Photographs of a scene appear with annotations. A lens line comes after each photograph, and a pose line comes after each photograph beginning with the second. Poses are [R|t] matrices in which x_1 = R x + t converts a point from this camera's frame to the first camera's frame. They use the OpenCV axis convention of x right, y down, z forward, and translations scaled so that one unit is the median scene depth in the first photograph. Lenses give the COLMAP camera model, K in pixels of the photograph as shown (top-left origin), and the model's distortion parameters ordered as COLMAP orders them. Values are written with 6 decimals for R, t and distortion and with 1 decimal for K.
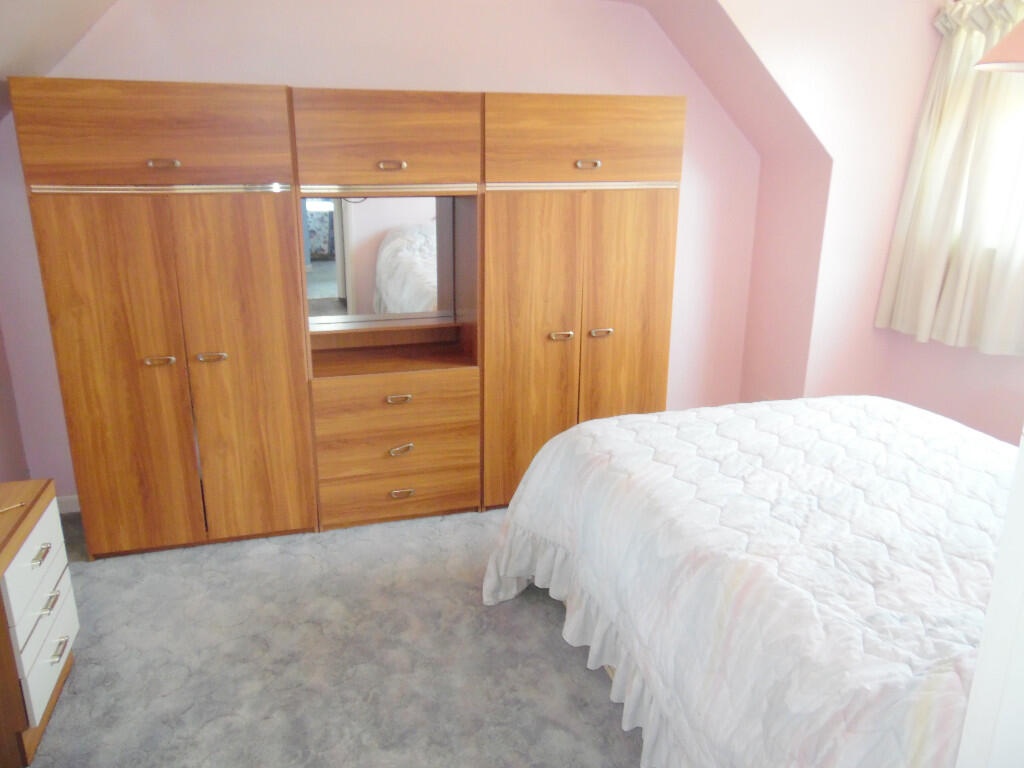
lens RADIAL K [[764.9, 0, 516.7], [0, 764.9, 376.3], [0, 0, 1]] dist [-0.040855, 0.062160]
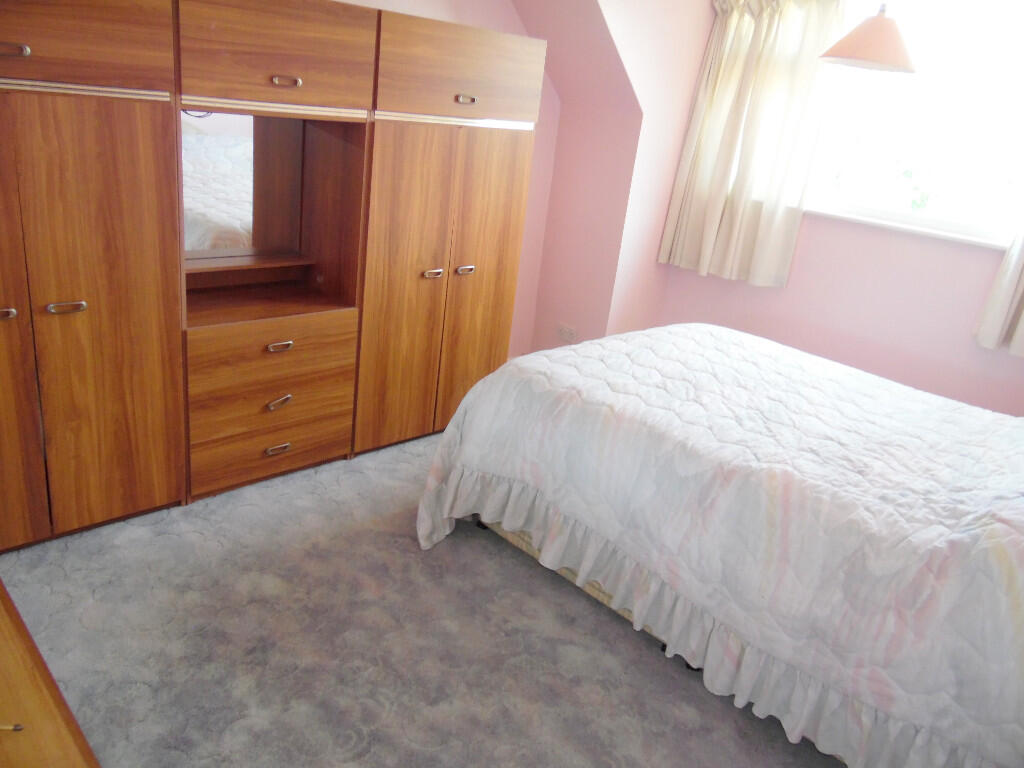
lens RADIAL K [[764.9, 0, 516.7], [0, 764.9, 376.3], [0, 0, 1]] dist [-0.040855, 0.062160]
pose [[0.880553, -0.071883, 0.468464, -0.352419], [0.025935, 0.994259, 0.103814, -0.023040], [-0.473237, -0.079264, 0.877362, 0.079548]]
